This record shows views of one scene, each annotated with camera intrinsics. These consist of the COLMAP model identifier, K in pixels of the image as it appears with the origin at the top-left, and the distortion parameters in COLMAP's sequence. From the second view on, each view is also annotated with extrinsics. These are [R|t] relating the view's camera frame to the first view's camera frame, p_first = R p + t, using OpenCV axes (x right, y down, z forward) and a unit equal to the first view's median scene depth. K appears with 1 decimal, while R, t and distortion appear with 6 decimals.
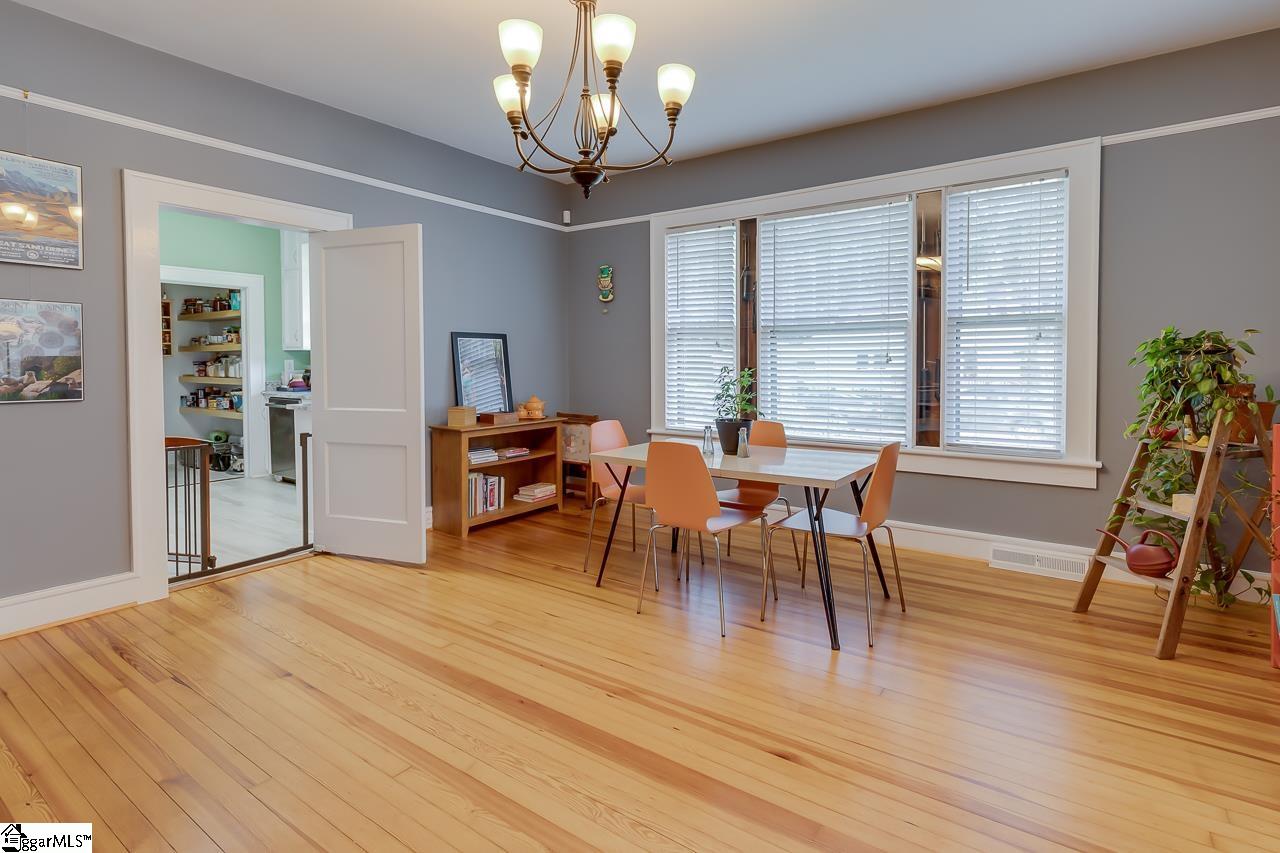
lens RADIAL K [[589.8, 0, 686.3], [0, 589.8, 379.2], [0, 0, 1]] dist [0.001386, 0.000168]
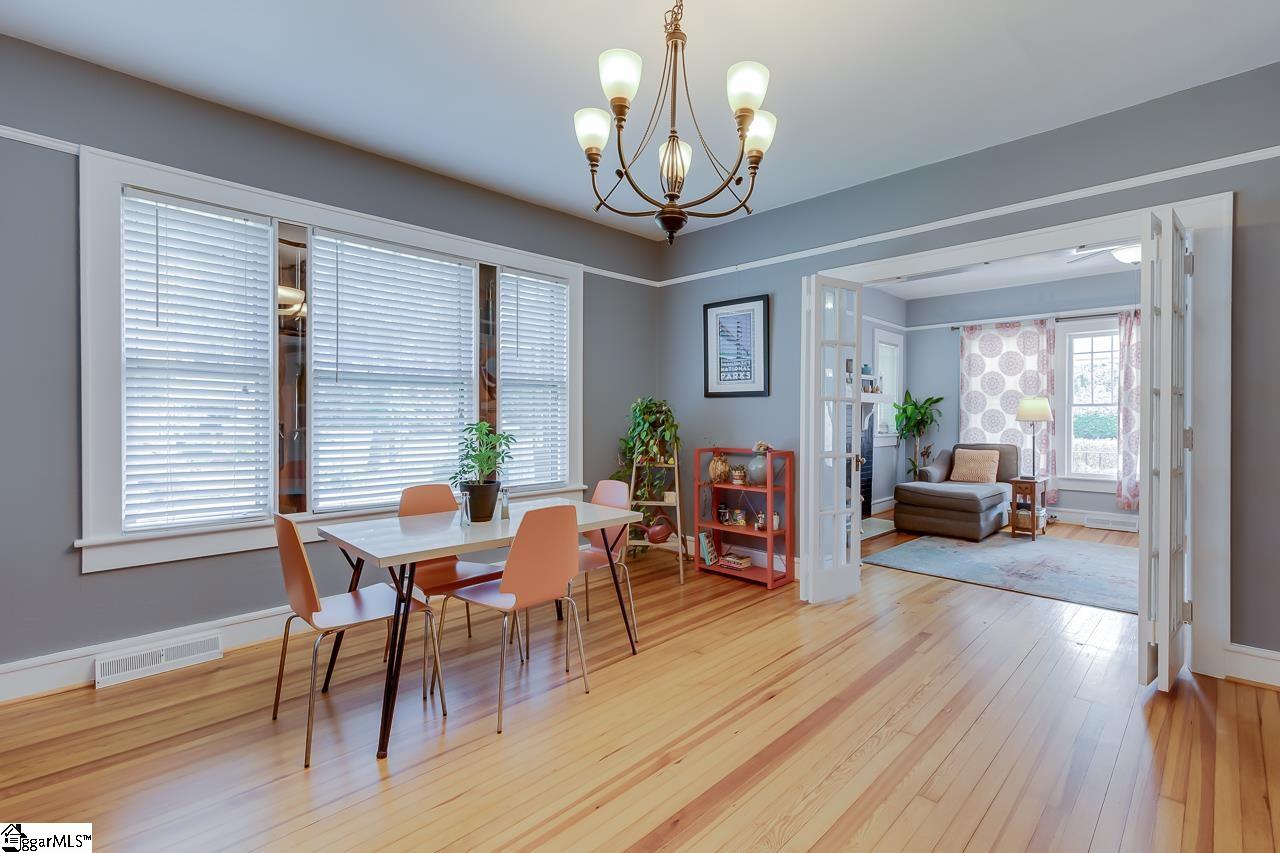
lens RADIAL K [[586.6, 0, 658.1], [0, 586.6, 416.1], [0, 0, 1]] dist [0.010350, -0.000455]
pose [[0.201461, 0.000952, 0.979496, -0.493310], [0.024626, 0.999678, -0.006037, -0.012285], [-0.979187, 0.025338, 0.201373, 0.374305]]
